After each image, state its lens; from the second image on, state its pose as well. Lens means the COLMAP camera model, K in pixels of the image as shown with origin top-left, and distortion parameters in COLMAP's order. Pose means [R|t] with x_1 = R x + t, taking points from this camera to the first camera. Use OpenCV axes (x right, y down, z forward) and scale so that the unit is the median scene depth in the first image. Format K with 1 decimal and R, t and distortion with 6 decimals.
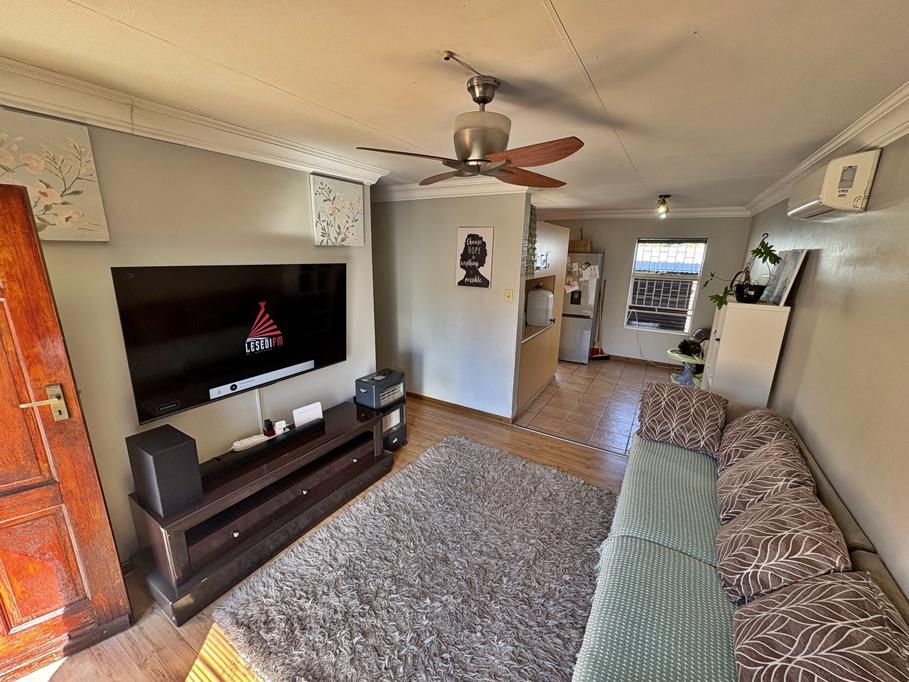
lens RADIAL K [[361.2, 0, 452.8], [0, 361.2, 341.8], [0, 0, 1]] dist [-0.008934, -0.000291]
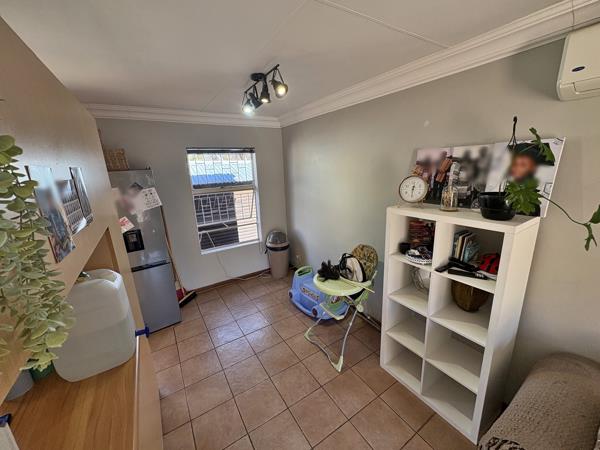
lens RADIAL K [[238.4, 0, 299.4], [0, 238.4, 226.2], [0, 0, 1]] dist [-0.008934, -0.000291]
pose [[0.445537, -0.262168, 0.856017, 0.121371], [0.265986, 0.951750, 0.153048, -0.133753], [-0.854838, 0.159500, 0.493773, 0.543678]]
